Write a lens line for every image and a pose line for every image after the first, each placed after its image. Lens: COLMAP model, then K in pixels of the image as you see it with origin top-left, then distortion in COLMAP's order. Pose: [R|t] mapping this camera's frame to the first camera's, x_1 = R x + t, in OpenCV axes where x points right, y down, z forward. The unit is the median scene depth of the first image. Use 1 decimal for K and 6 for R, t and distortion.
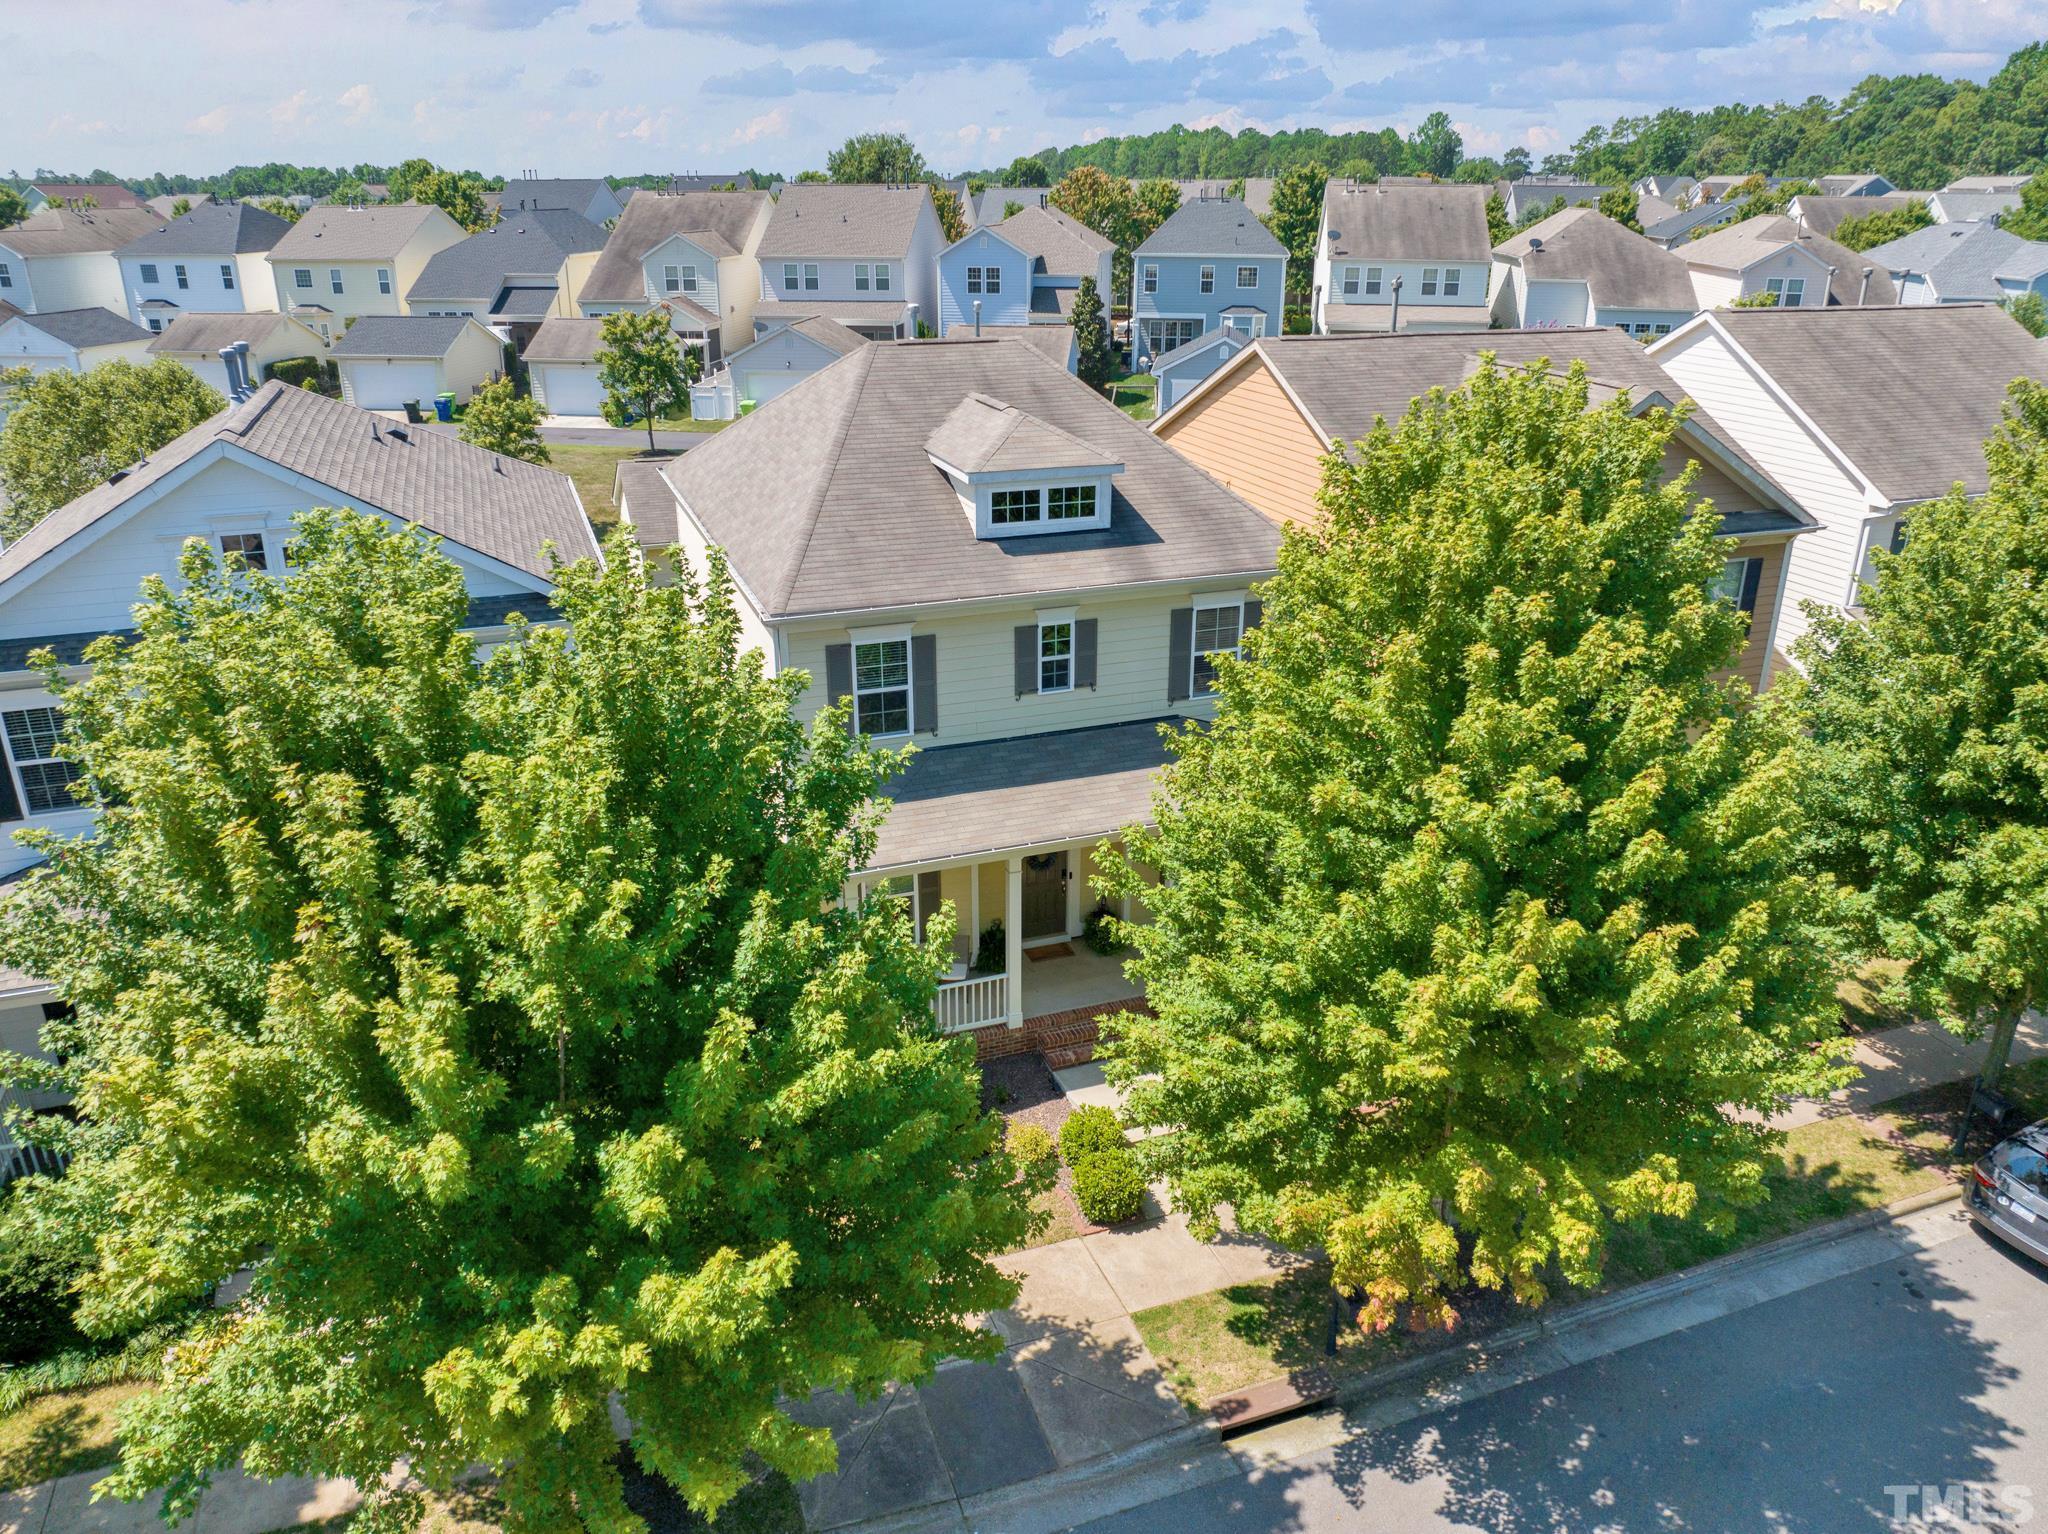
lens RADIAL K [[1451.5, 0, 1027.6], [0, 1451.5, 758.4], [0, 0, 1]] dist [-0.046182, 0.016183]
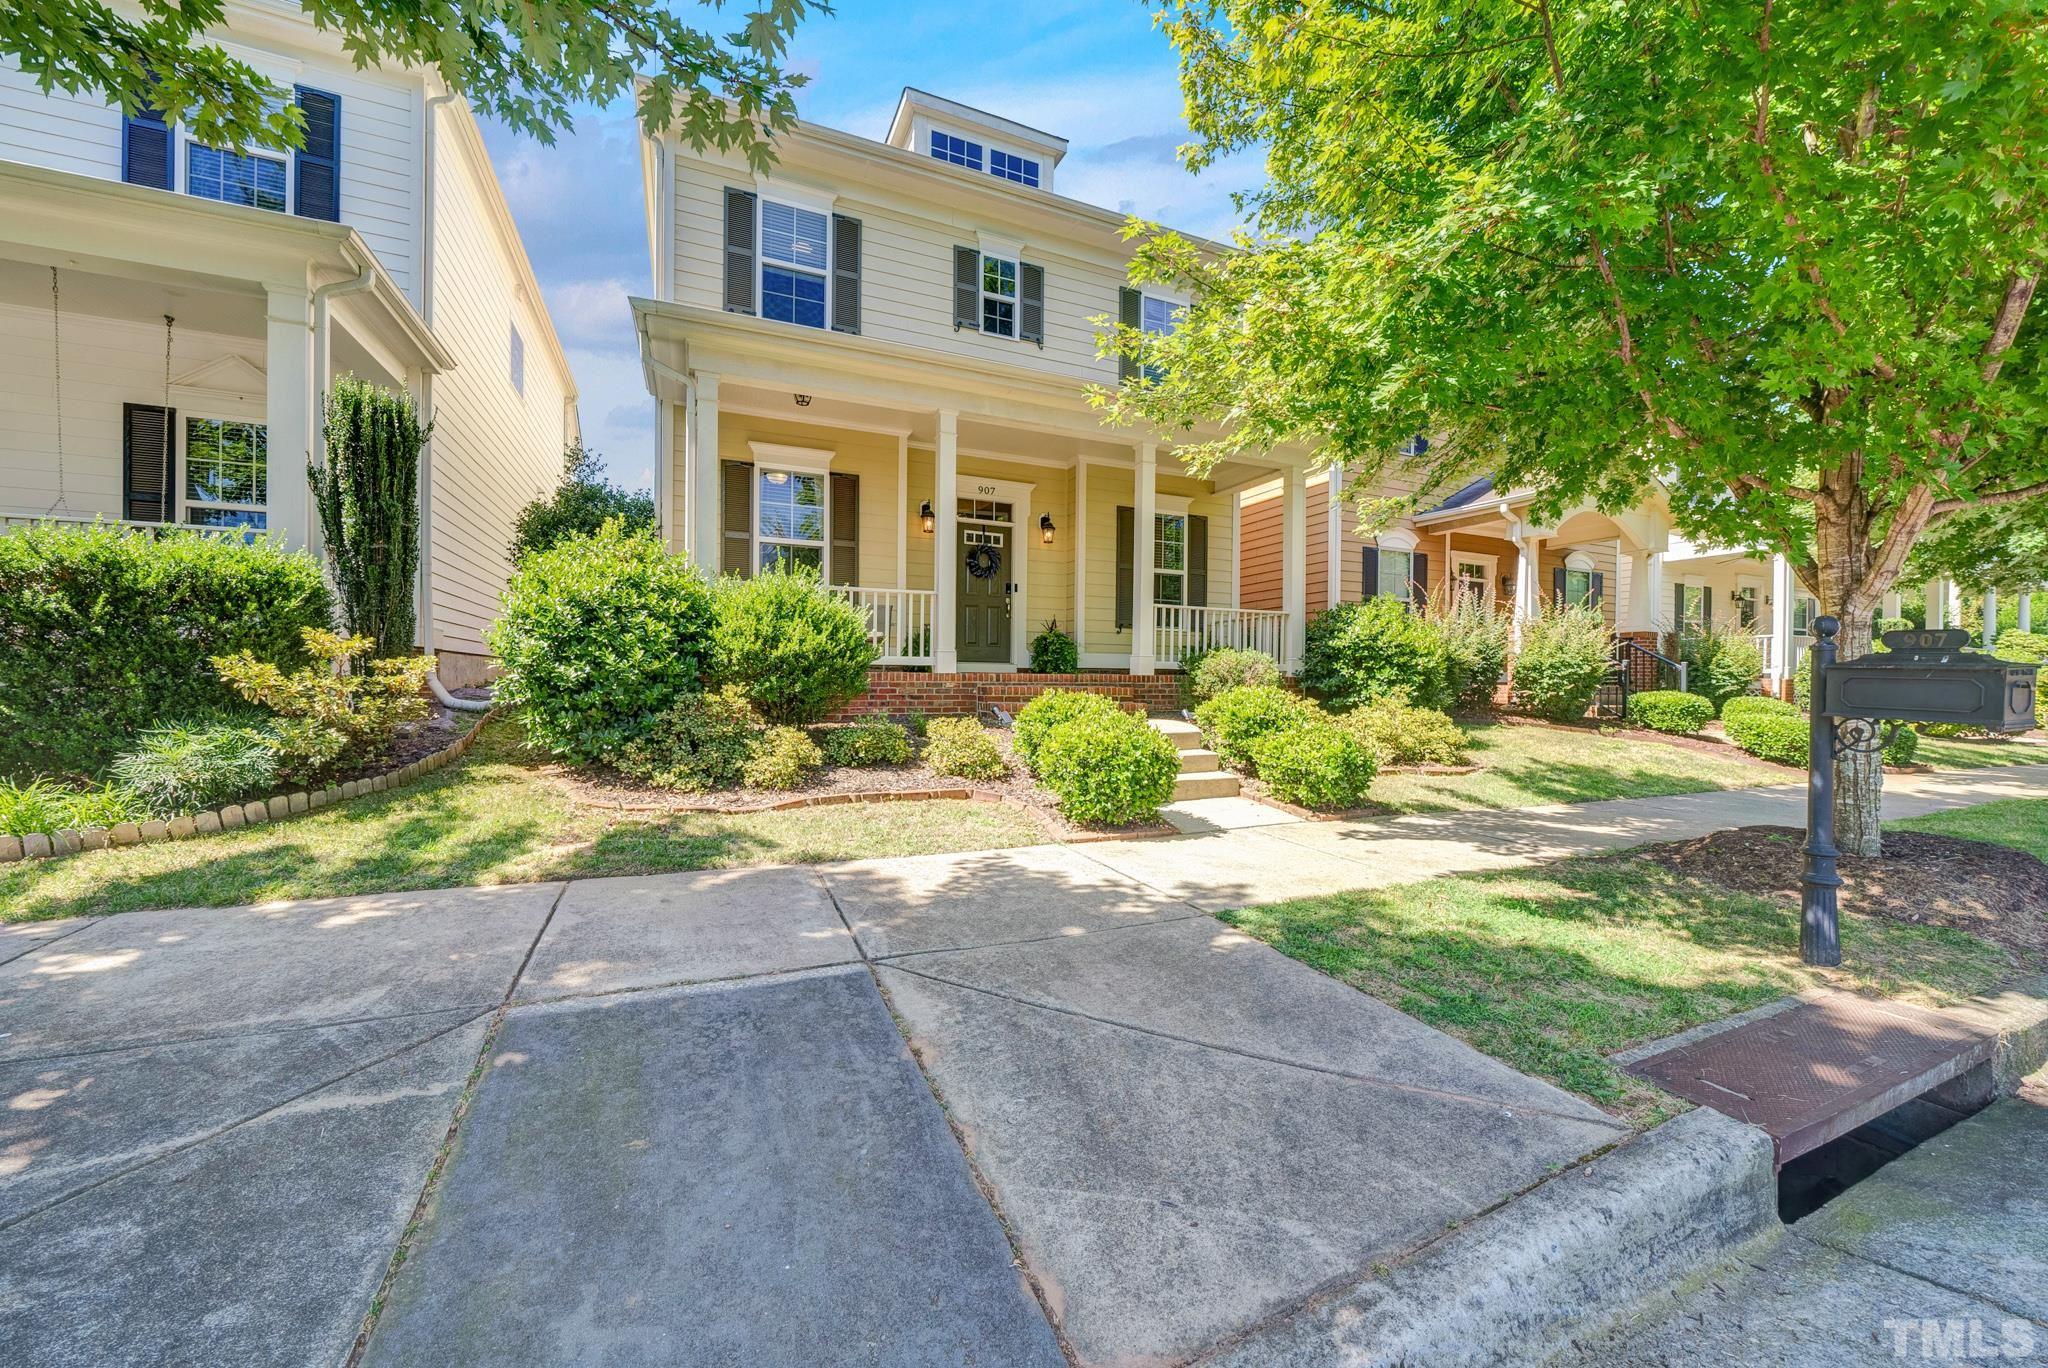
lens RADIAL K [[762.3, 0, 1027.1], [0, 762.3, 684.4], [0, 0, 1]] dist [-0.010781, 0.000011]
pose [[0.998003, 0.004737, 0.062992, 0.007944], [0.018205, 0.933307, -0.358617, 0.324818], [-0.060490, 0.359047, 0.931357, 0.634201]]
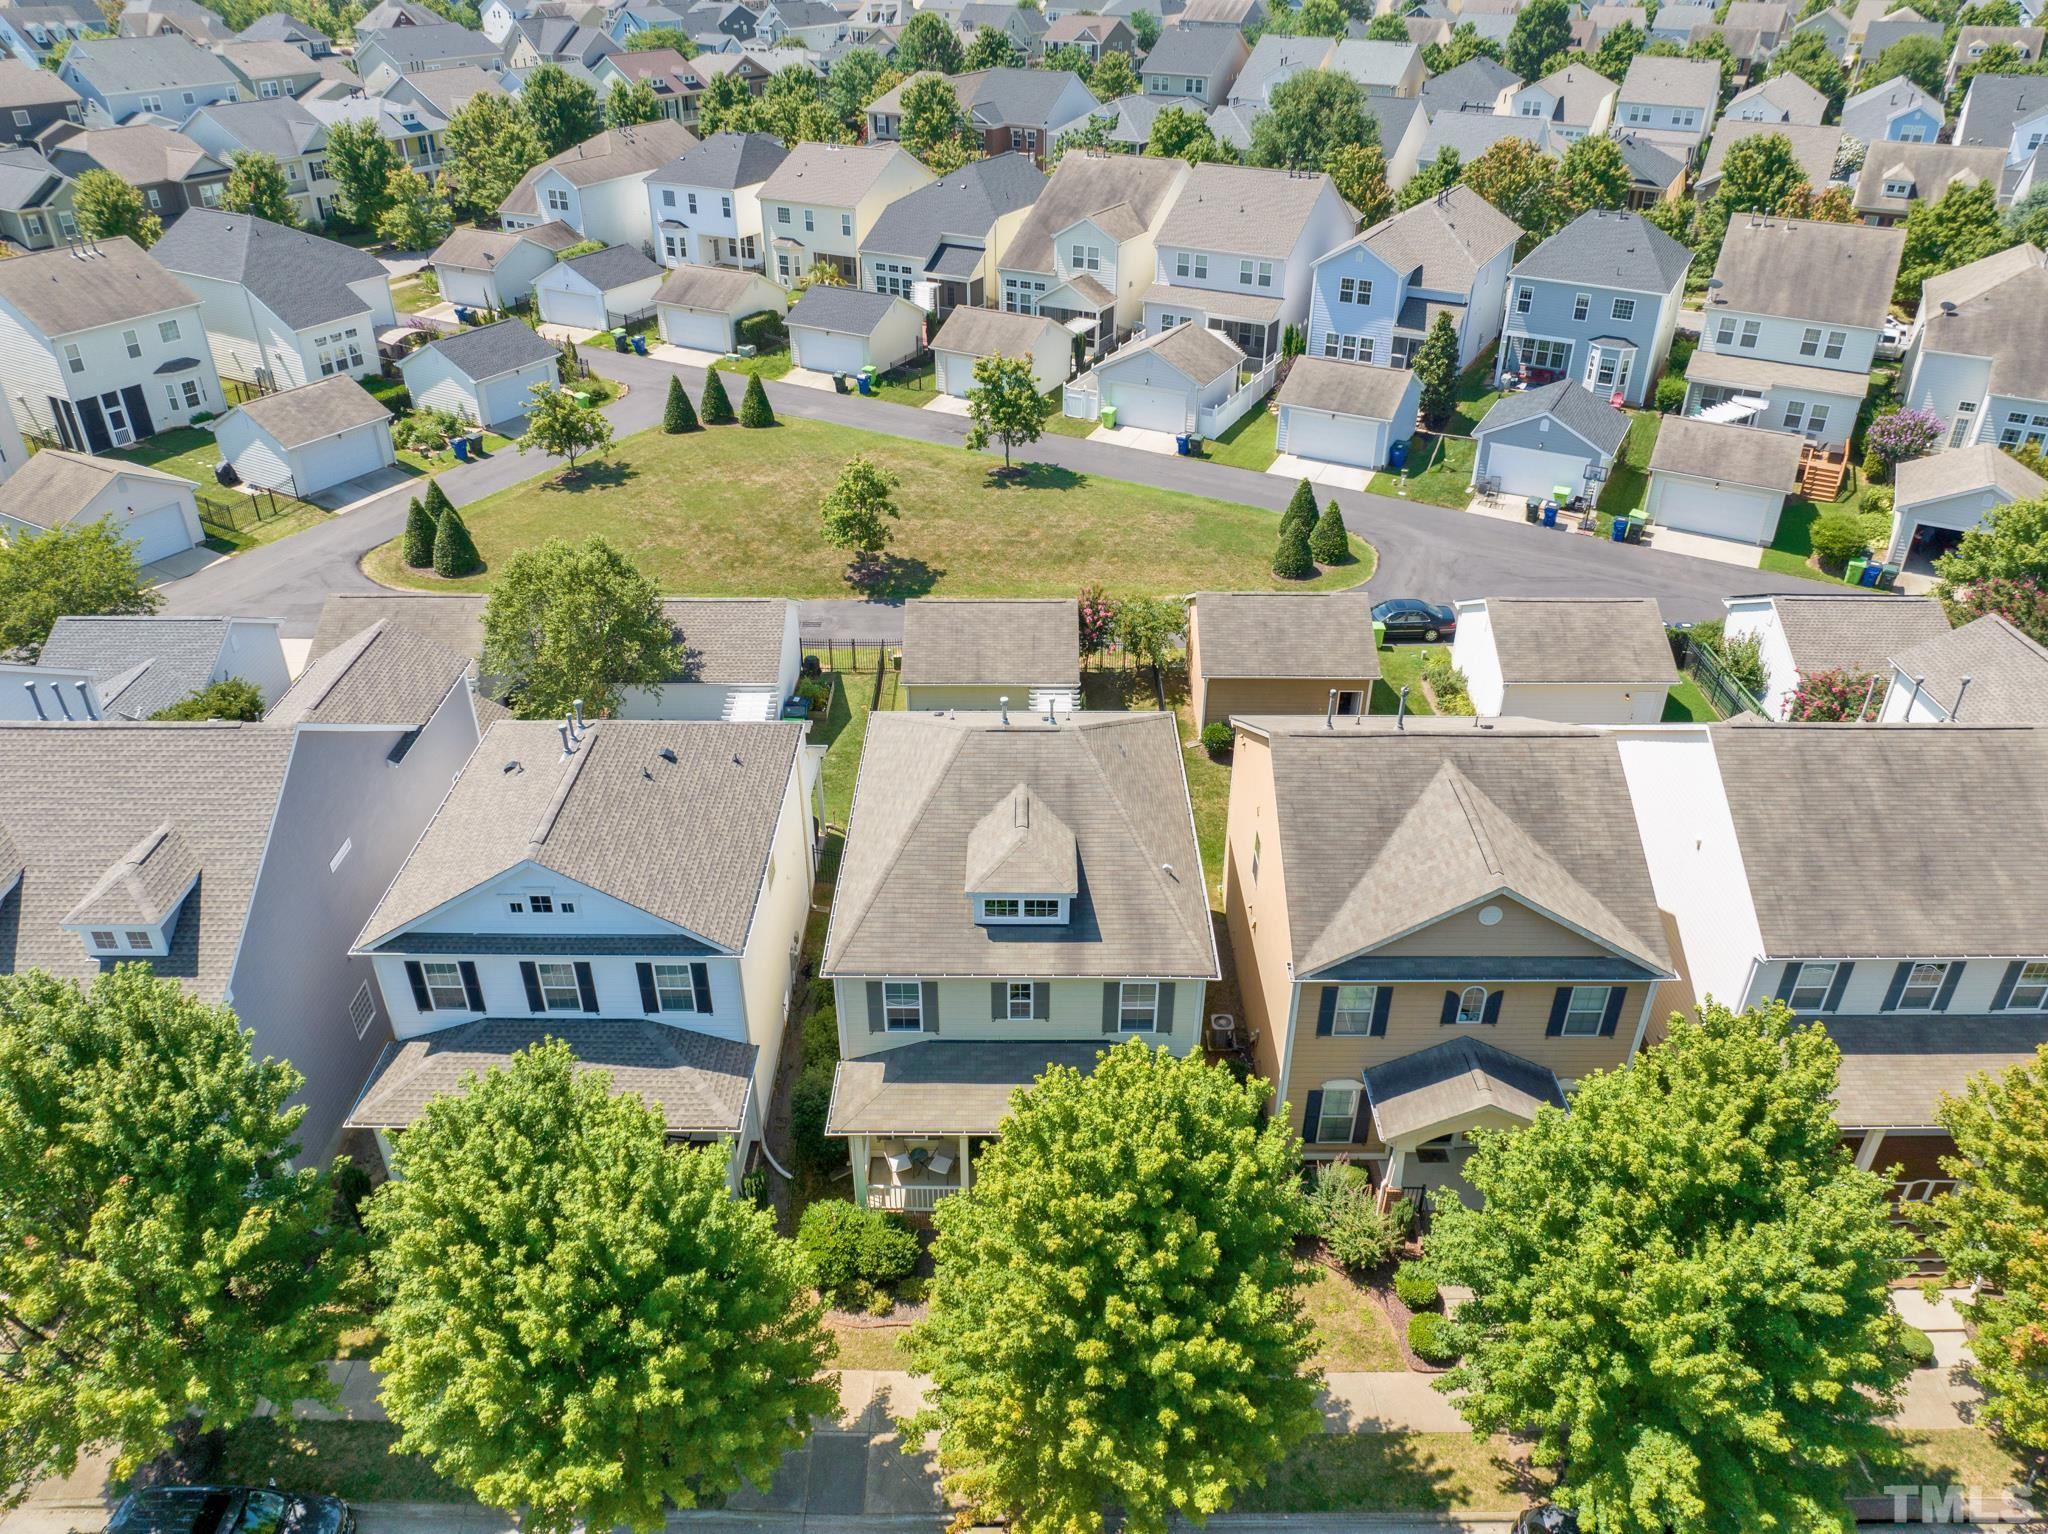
lens RADIAL K [[1451.5, 0, 1019.8], [0, 1451.5, 769.0], [0, 0, 1]] dist [-0.046182, 0.016183]
pose [[0.936582, 0.180984, -0.300099, 0.425098], [-0.126886, 0.973352, 0.191011, -0.588274], [0.326672, -0.140819, 0.934588, -0.379376]]
